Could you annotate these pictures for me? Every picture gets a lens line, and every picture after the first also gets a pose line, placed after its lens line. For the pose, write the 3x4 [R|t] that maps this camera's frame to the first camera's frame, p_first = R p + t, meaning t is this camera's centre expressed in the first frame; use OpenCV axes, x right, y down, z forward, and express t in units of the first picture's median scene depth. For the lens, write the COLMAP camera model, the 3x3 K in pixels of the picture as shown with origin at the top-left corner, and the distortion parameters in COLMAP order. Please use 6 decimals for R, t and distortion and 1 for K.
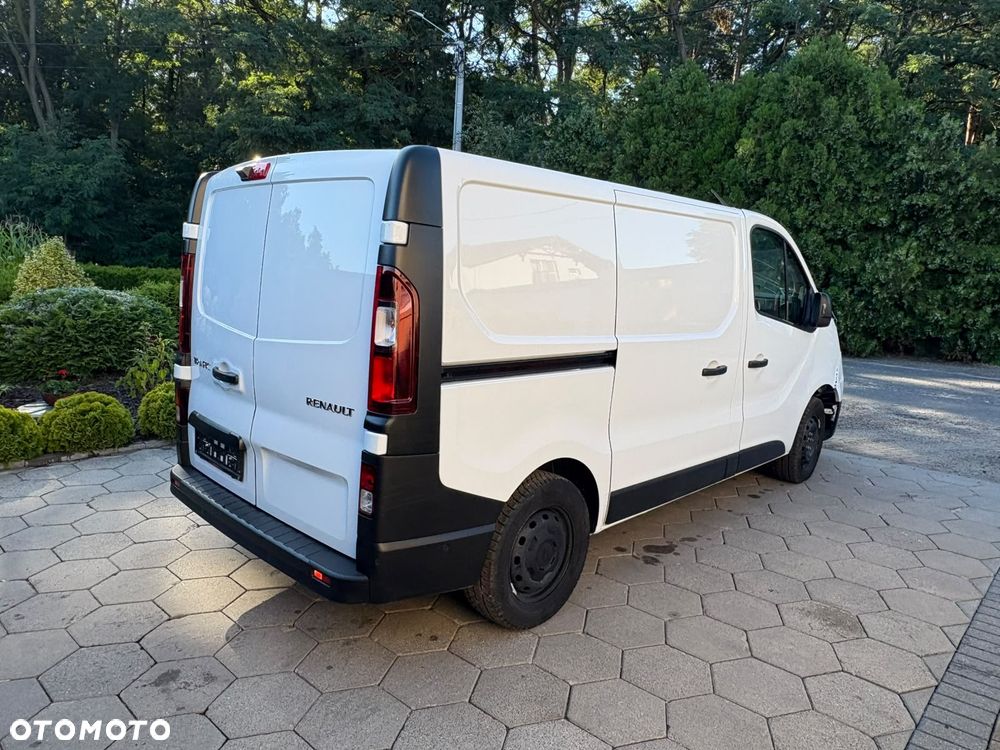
lens RADIAL K [[688.2, 0, 500.0], [0, 688.2, 375.0], [0, 0, 1]] dist [0.001449, 0.000461]
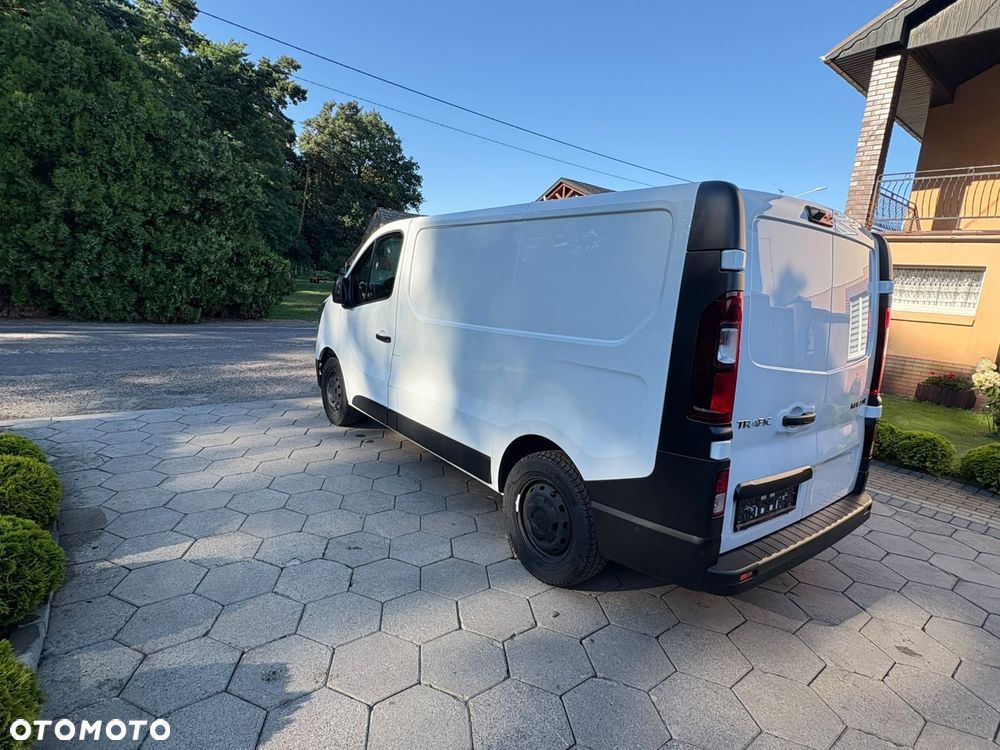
lens RADIAL K [[515.0, 0, 501.8], [0, 515.0, 375.2], [0, 0, 1]] dist [0.001807, -0.000536]
pose [[0.154165, -0.203414, 0.966879, -0.294515], [0.090878, 0.977349, 0.191126, -0.062232], [-0.983857, 0.058404, 0.169159, 0.323726]]
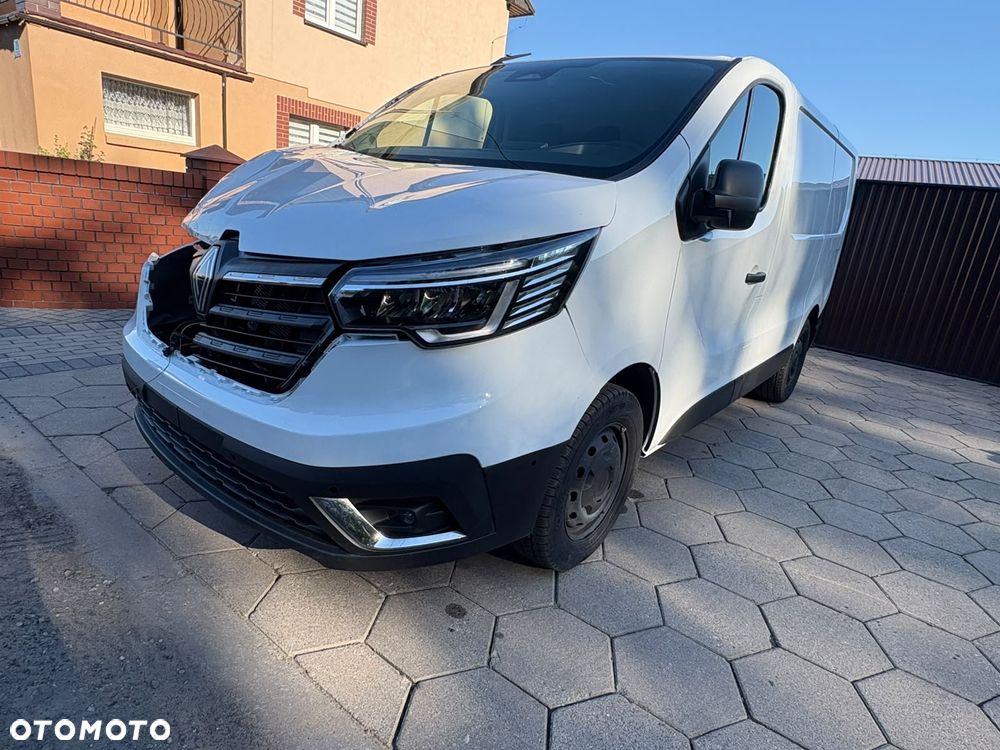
lens RADIAL K [[568.2, 0, 500.0], [0, 568.2, 375.0], [0, 0, 1]] dist [0.001278, -0.001311]
pose [[-0.983829, -0.119250, -0.133643, 0.133688], [-0.166060, 0.886900, 0.431084, -0.074733], [0.067121, 0.446305, -0.892360, 0.656129]]
